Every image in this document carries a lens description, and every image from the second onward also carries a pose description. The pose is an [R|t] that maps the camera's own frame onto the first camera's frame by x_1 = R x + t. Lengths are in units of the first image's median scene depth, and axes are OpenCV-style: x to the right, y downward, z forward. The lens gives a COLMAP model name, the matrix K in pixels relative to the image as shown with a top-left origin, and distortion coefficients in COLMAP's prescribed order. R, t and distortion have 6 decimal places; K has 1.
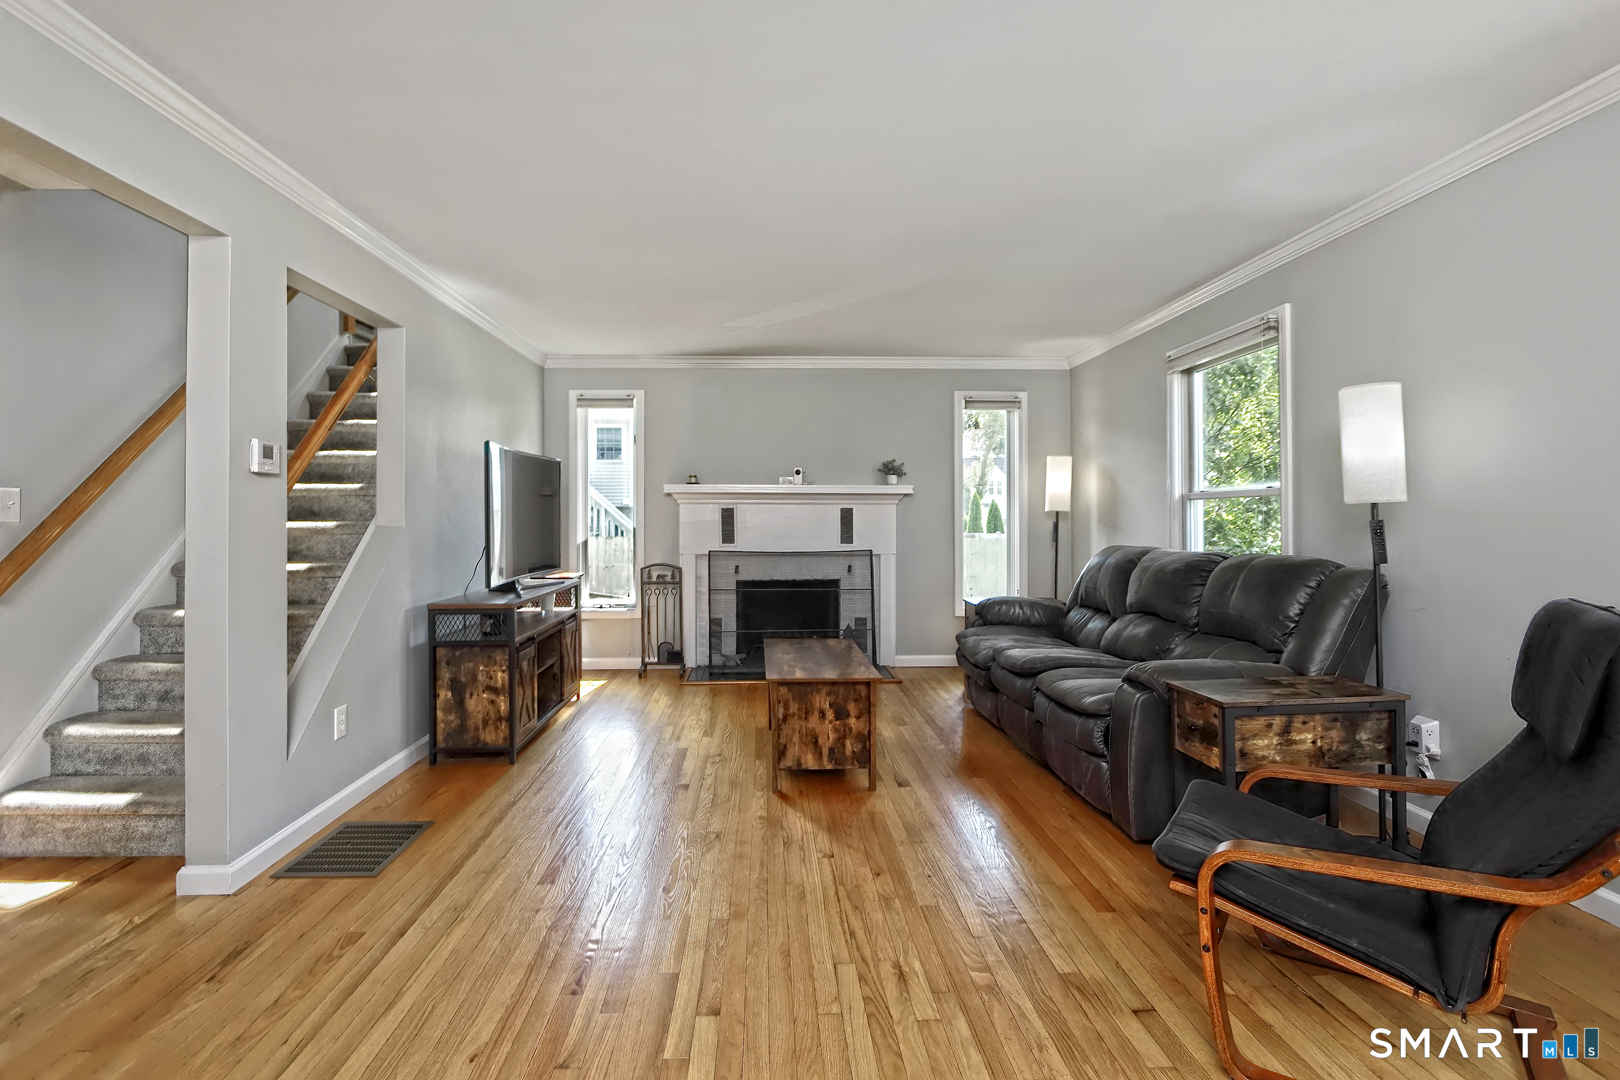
lens RADIAL K [[782.1, 0, 774.0], [0, 782.1, 505.0], [0, 0, 1]] dist [-0.003921, -0.000119]
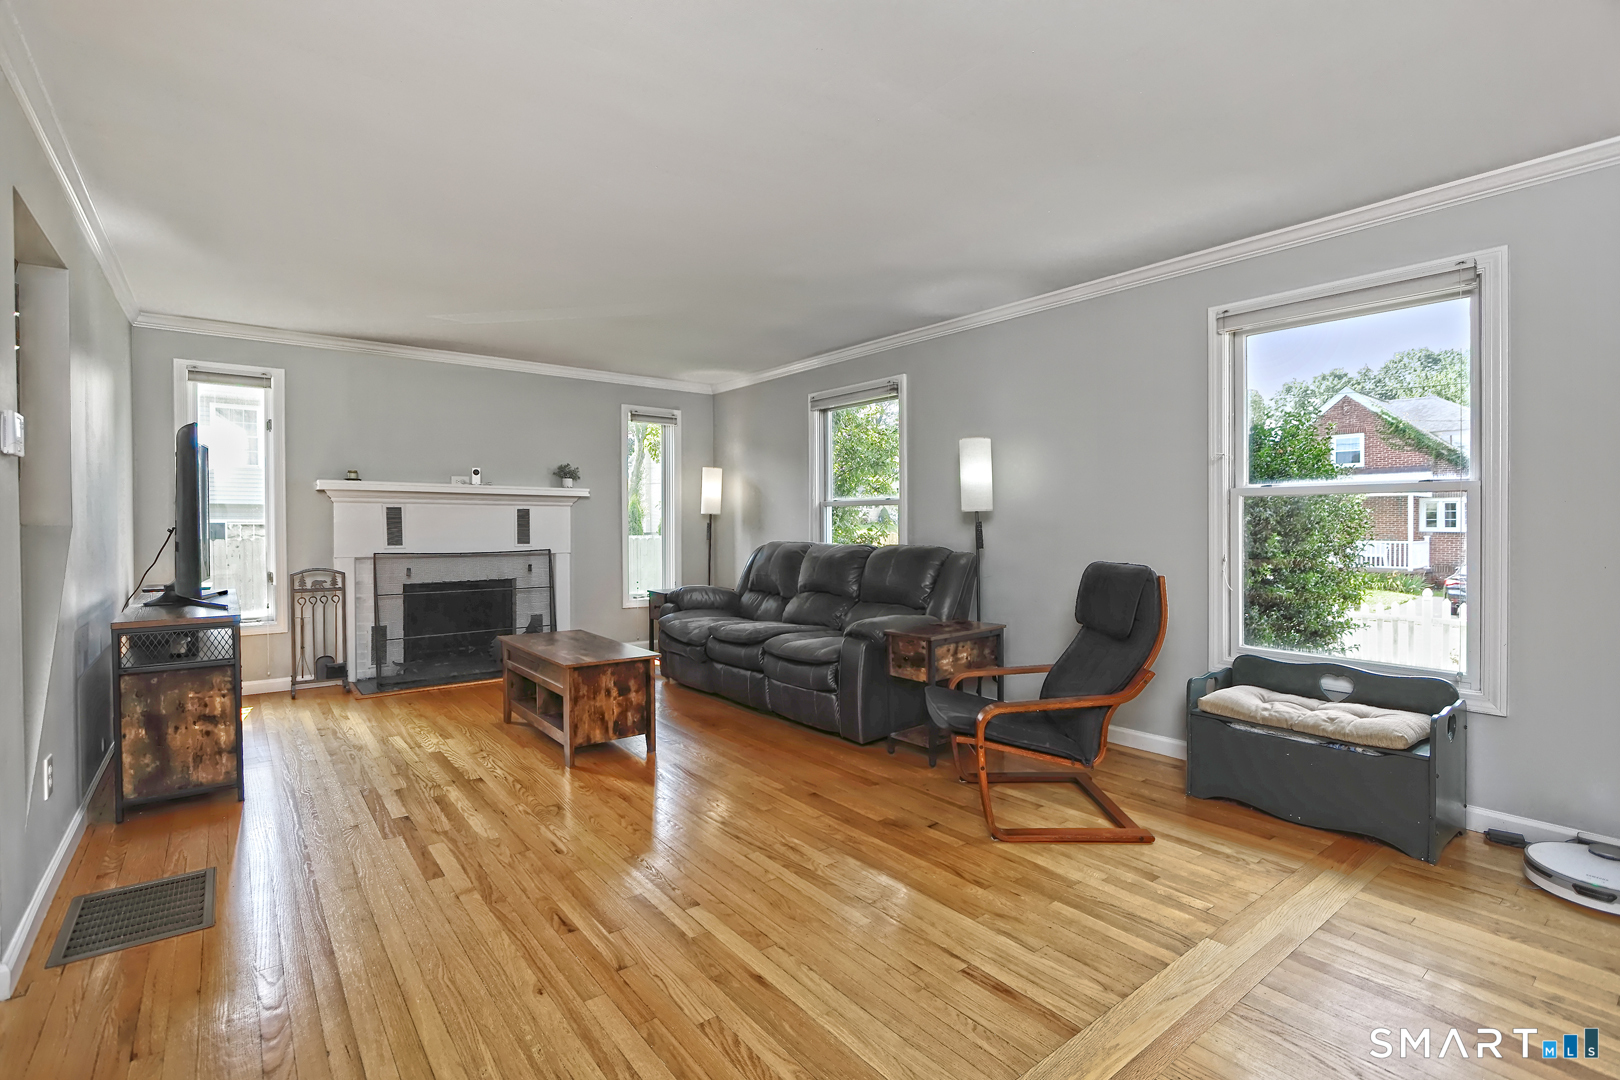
lens RADIAL K [[765.9, 0, 816.8], [0, 765.9, 522.8], [0, 0, 1]] dist [-0.000935, 0.000665]
pose [[0.800797, 0.002799, 0.598929, -0.252386], [-0.015009, 0.999769, 0.015395, 0.000964], [-0.598748, -0.021317, 0.800654, -0.041647]]
